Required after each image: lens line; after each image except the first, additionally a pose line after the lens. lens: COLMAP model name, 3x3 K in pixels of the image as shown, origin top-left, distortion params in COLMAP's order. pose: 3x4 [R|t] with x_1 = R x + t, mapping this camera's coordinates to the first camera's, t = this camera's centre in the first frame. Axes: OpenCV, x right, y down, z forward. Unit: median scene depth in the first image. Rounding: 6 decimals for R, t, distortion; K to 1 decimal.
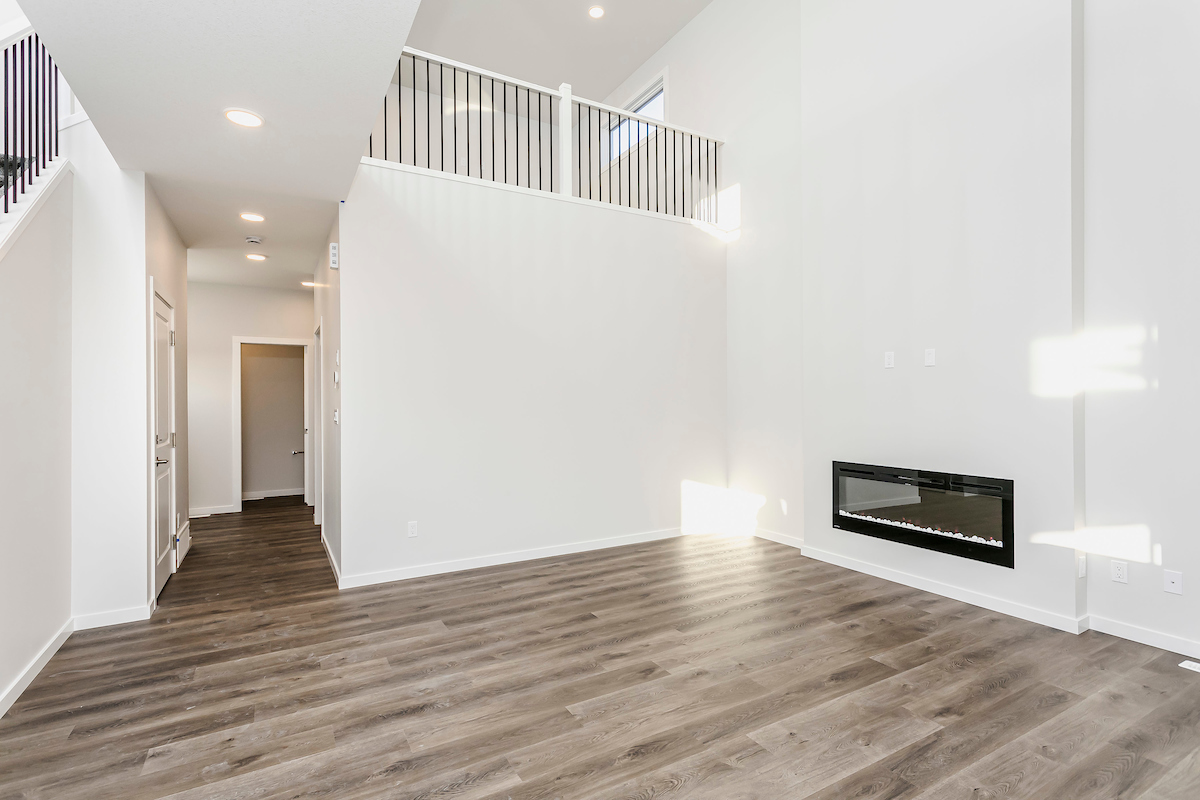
lens RADIAL K [[575.8, 0, 584.3], [0, 575.8, 400.3], [0, 0, 1]] dist [0.000867, -0.000313]
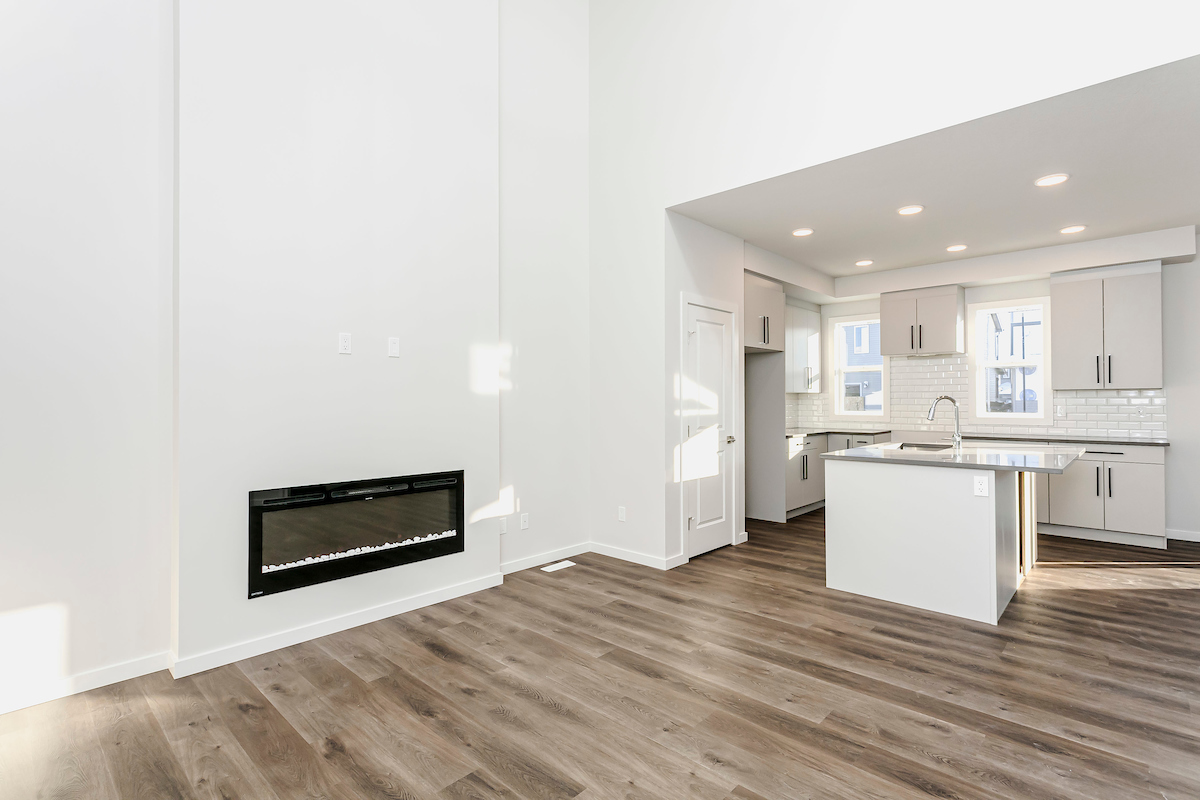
lens RADIAL K [[575.8, 0, 584.3], [0, 575.8, 400.3], [0, 0, 1]] dist [0.000867, -0.000313]
pose [[-0.311825, 0.007151, 0.950113, -0.370586], [0.001568, 0.999974, -0.007012, 0.014781], [-0.950138, -0.000696, -0.311828, 1.145348]]
